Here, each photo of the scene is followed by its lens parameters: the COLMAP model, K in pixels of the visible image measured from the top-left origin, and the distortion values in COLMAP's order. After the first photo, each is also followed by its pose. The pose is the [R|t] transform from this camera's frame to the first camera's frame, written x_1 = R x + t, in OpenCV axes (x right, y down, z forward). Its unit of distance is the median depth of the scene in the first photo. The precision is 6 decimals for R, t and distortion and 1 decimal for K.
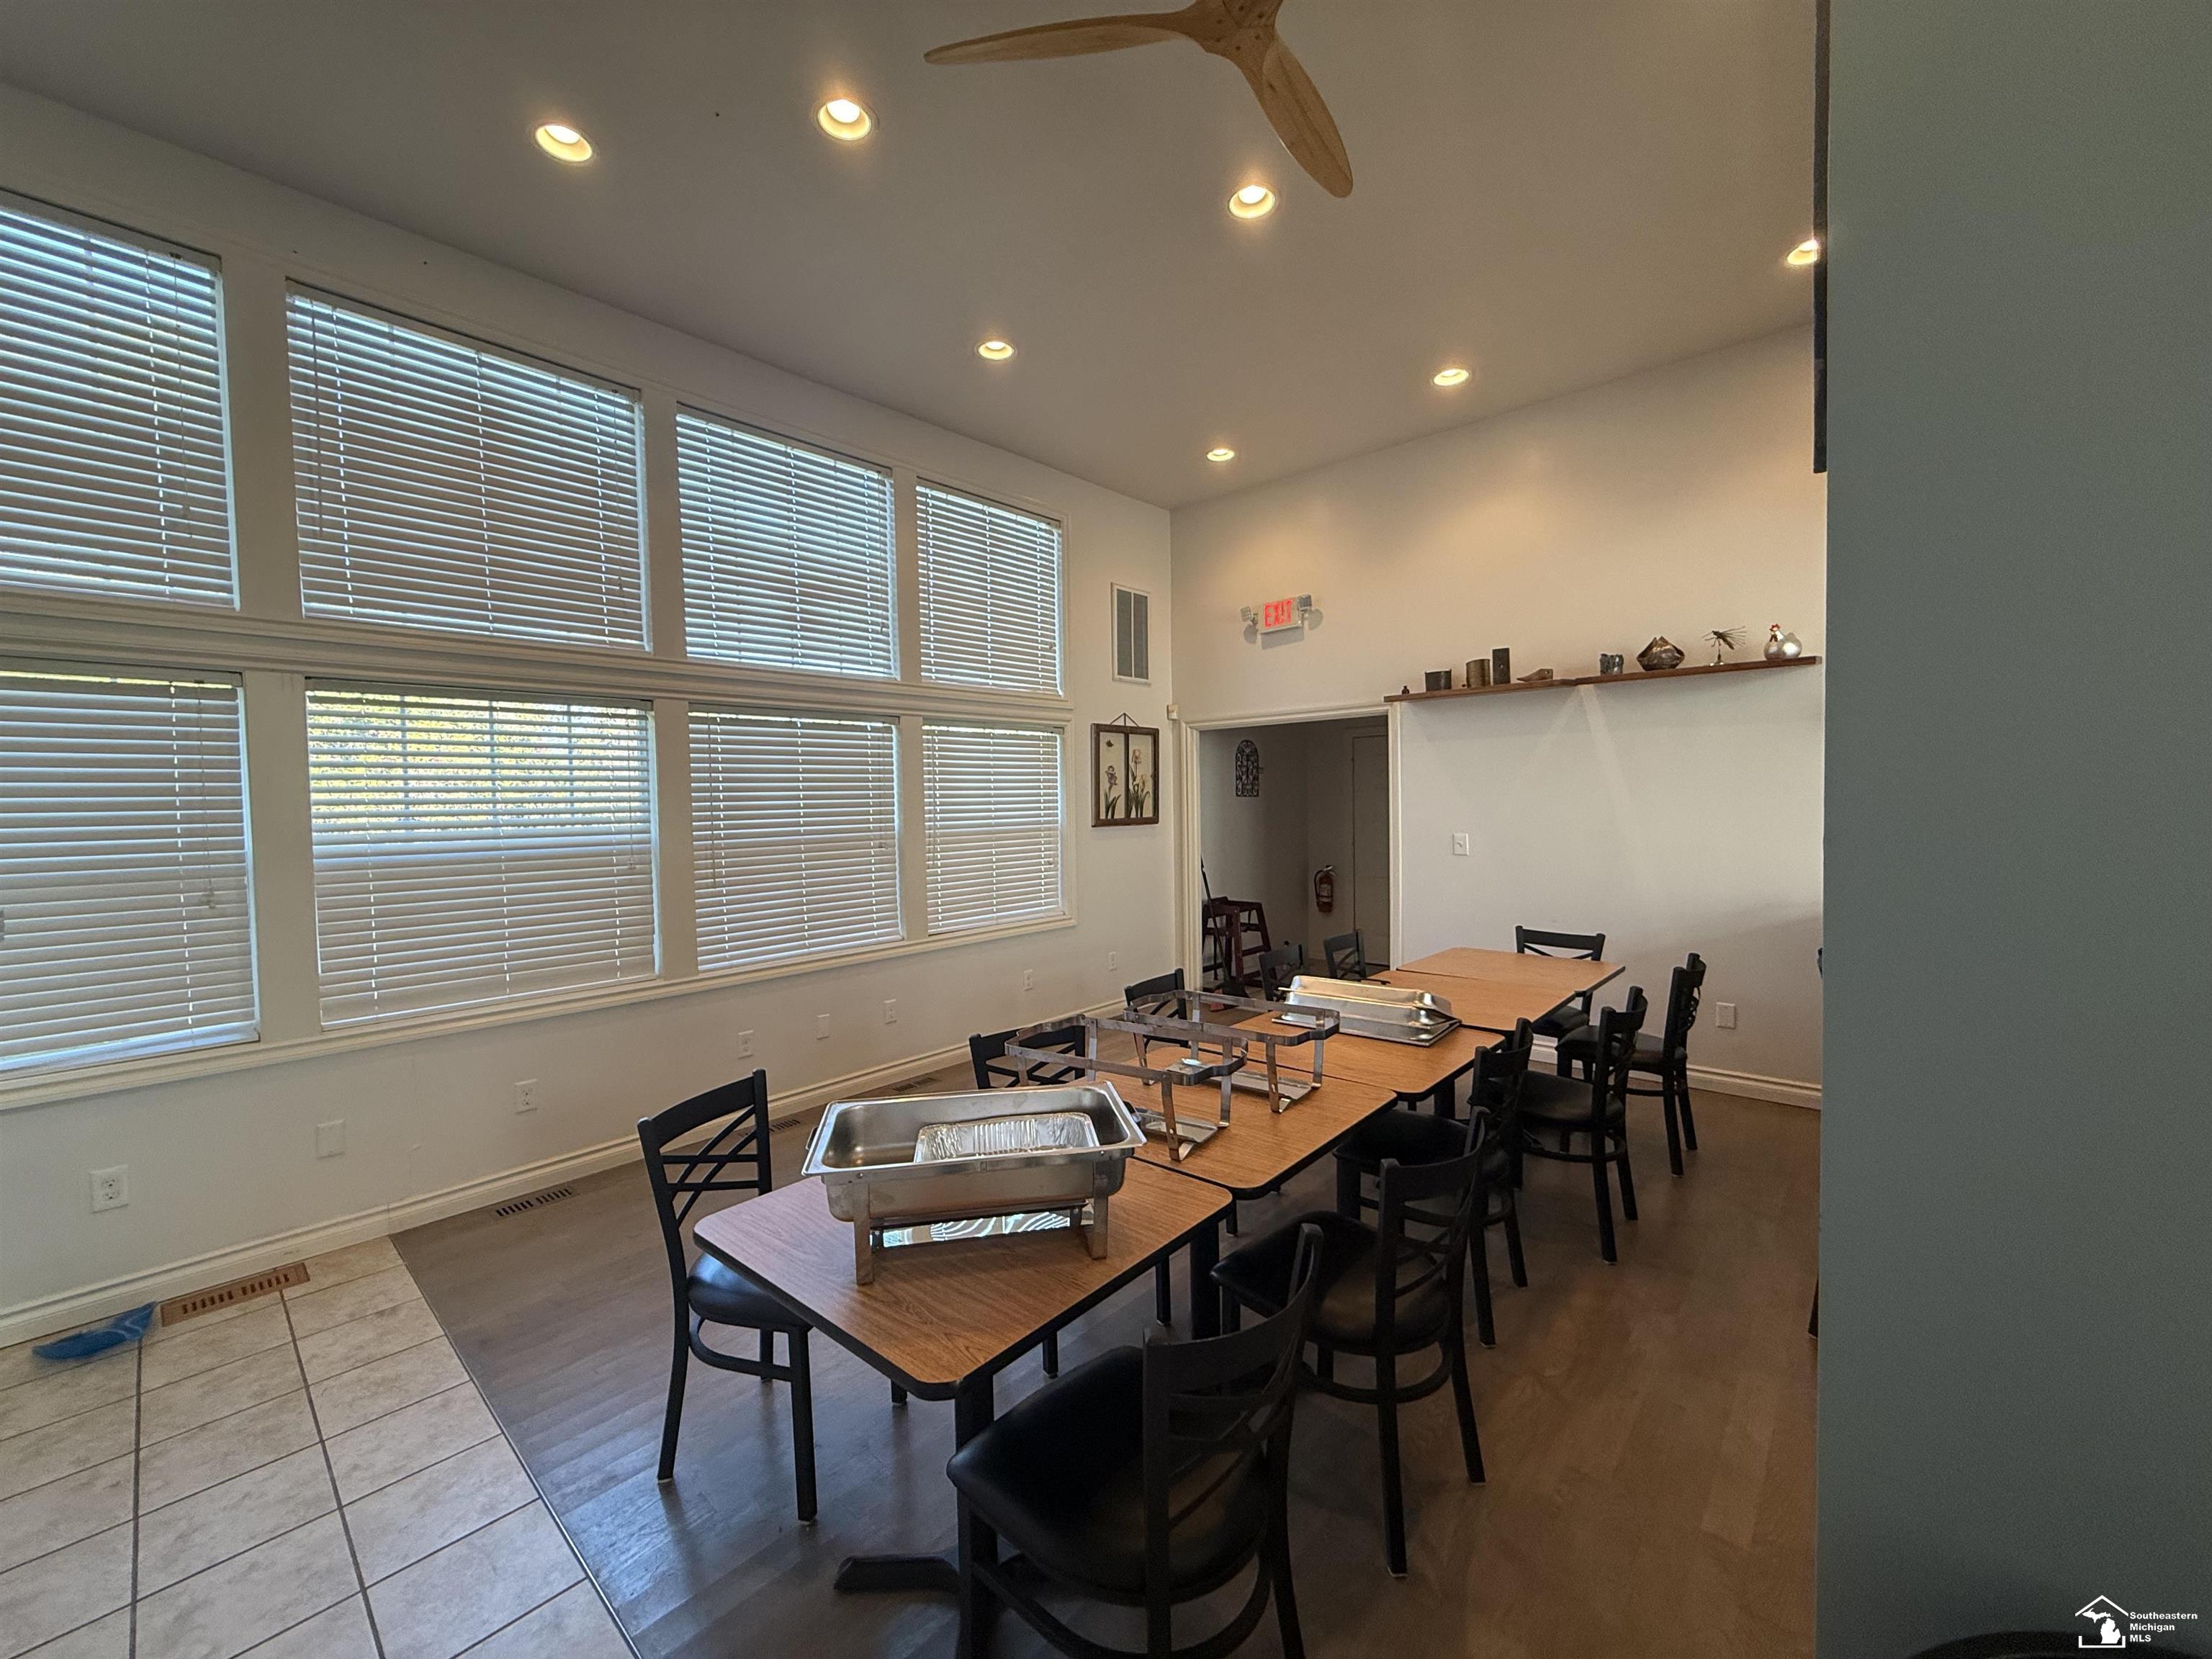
lens RADIAL K [[878.8, 0, 1096.7], [0, 878.8, 831.4], [0, 0, 1]] dist [0.000652, -0.000146]
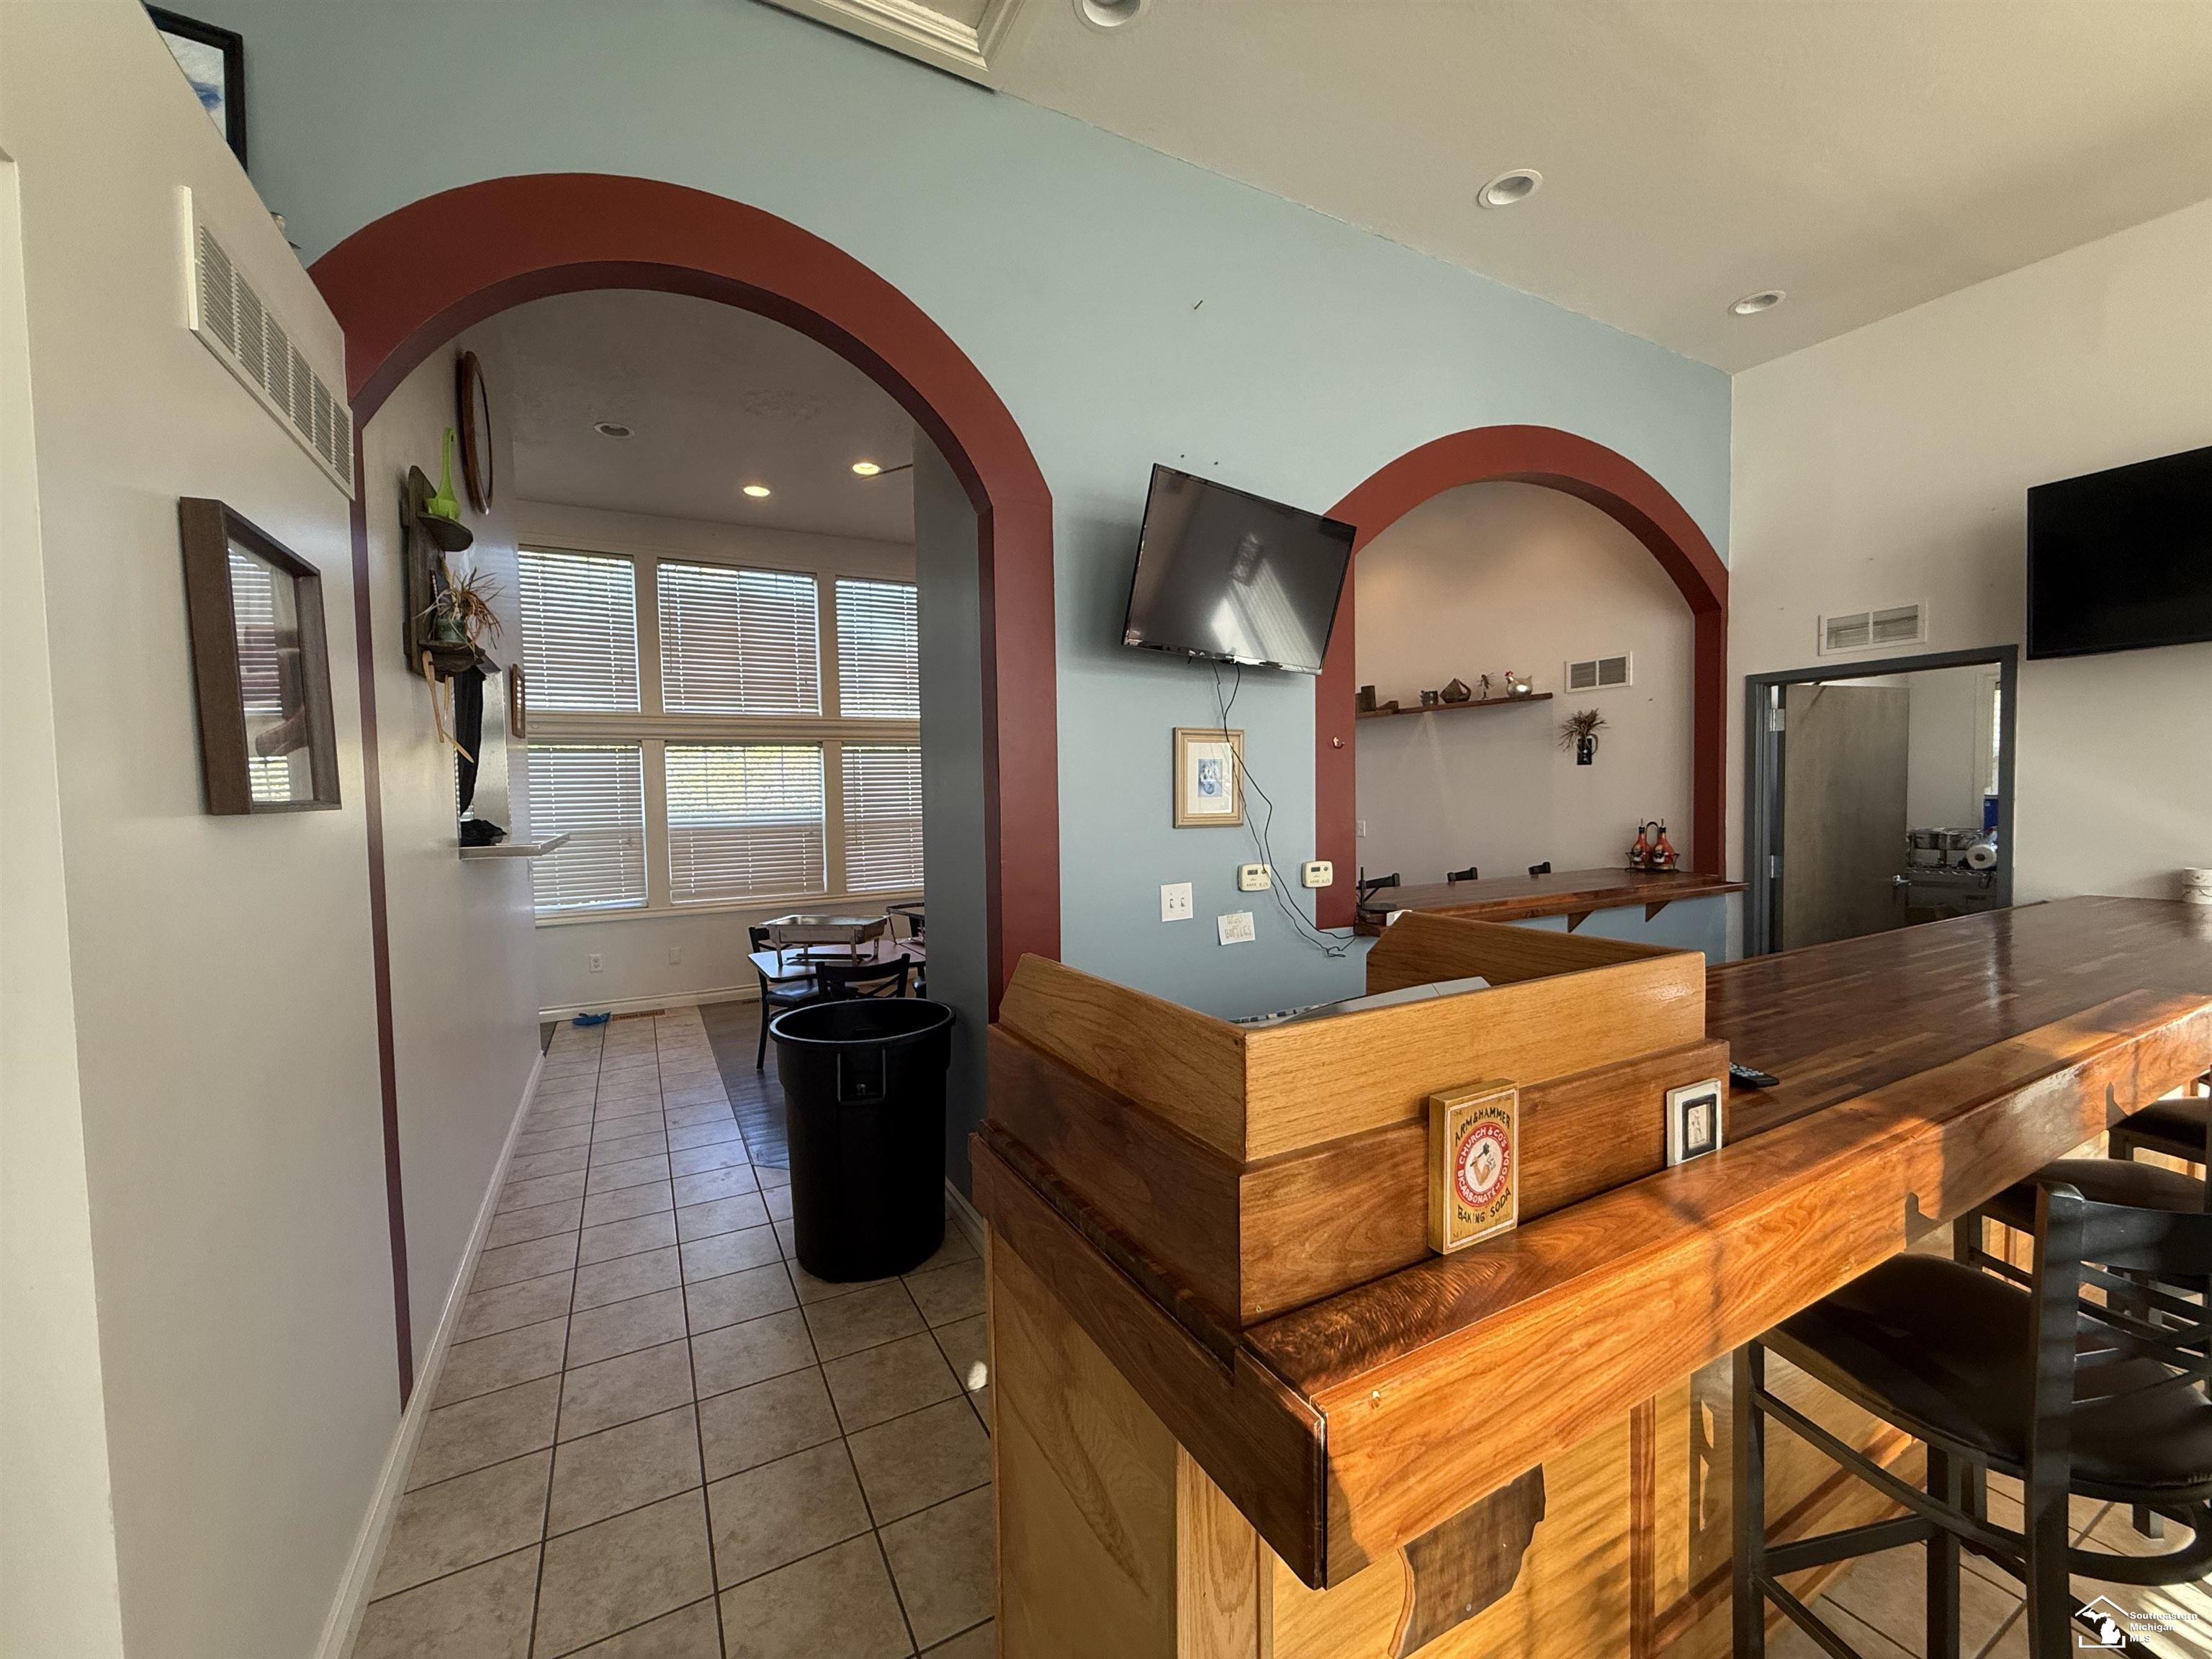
lens RADIAL K [[882.5, 0, 1103.0], [0, 882.5, 835.8], [0, 0, 1]] dist [-0.000773, -0.000104]
pose [[0.944946, 0.016757, -0.326796, 0.816557], [-0.009915, 0.999696, 0.022591, -0.002060], [0.327075, -0.018107, 0.944825, -0.689011]]
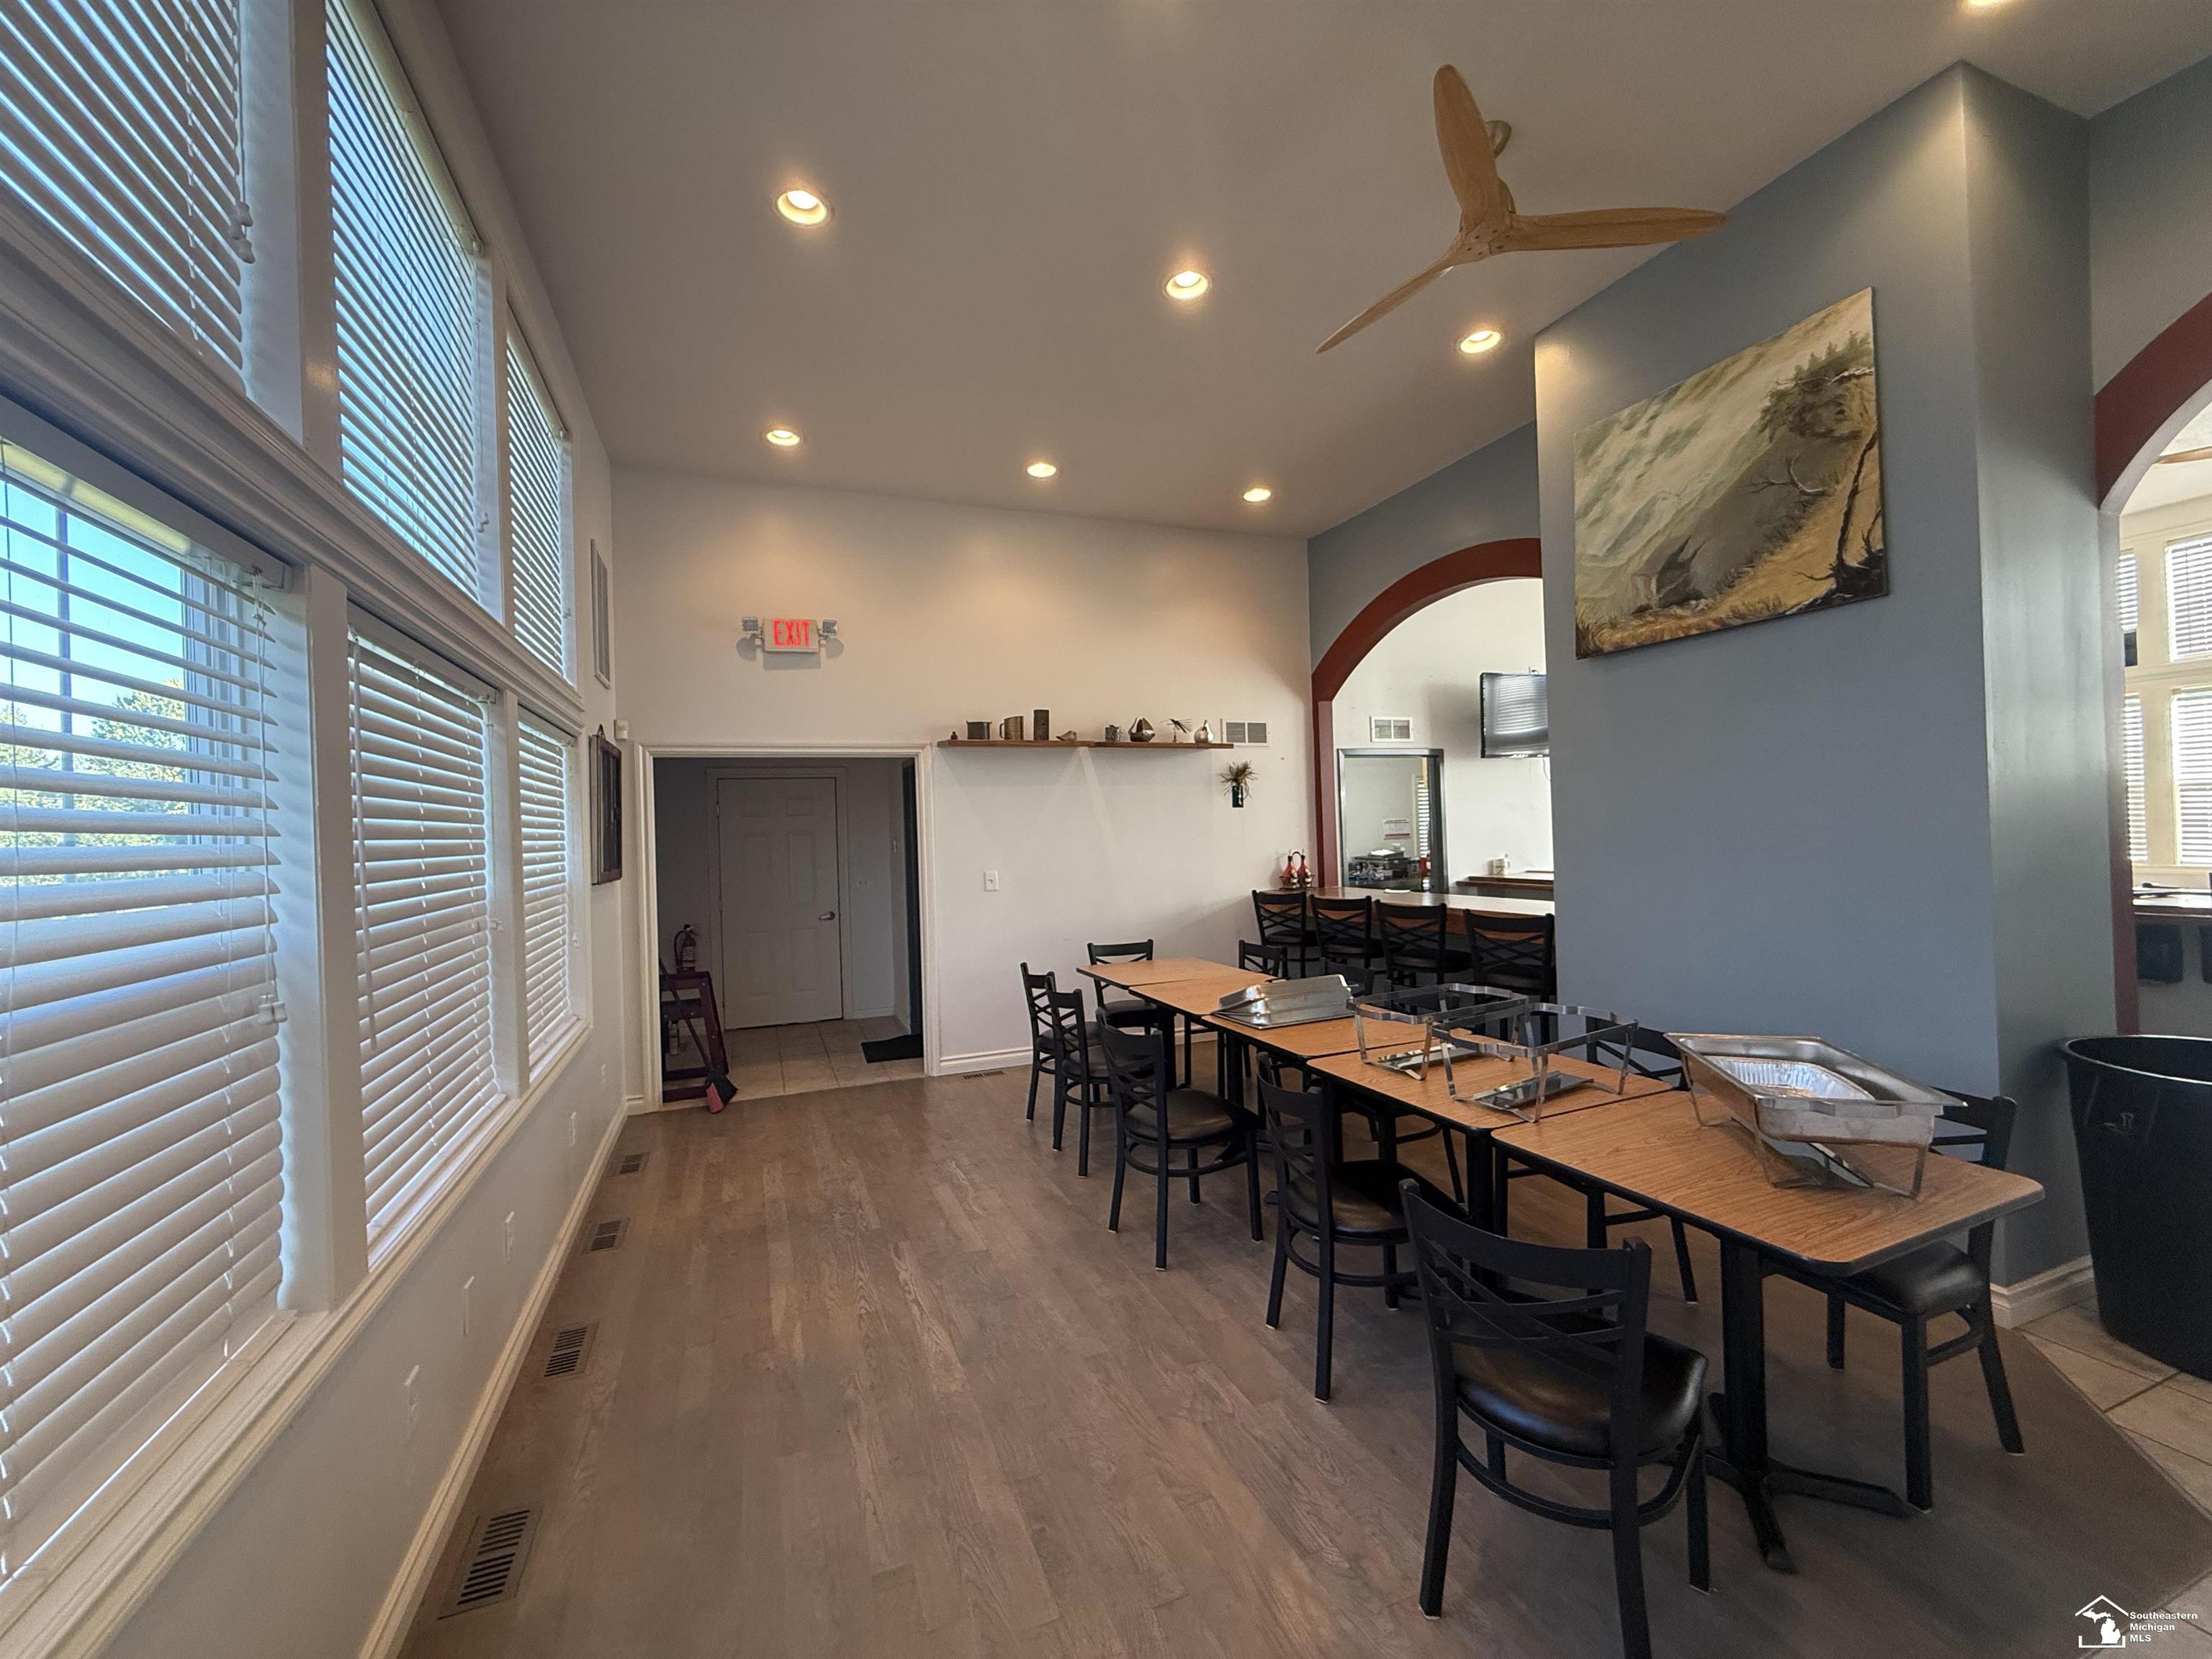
lens RADIAL K [[882.5, 0, 1103.0], [0, 882.5, 835.8], [0, 0, 1]] dist [-0.000773, -0.000104]
pose [[0.434976, 0.000743, 0.900442, -0.875947], [0.055573, 0.998071, -0.027669, -0.005923], [-0.898725, 0.062076, 0.434096, 0.669702]]
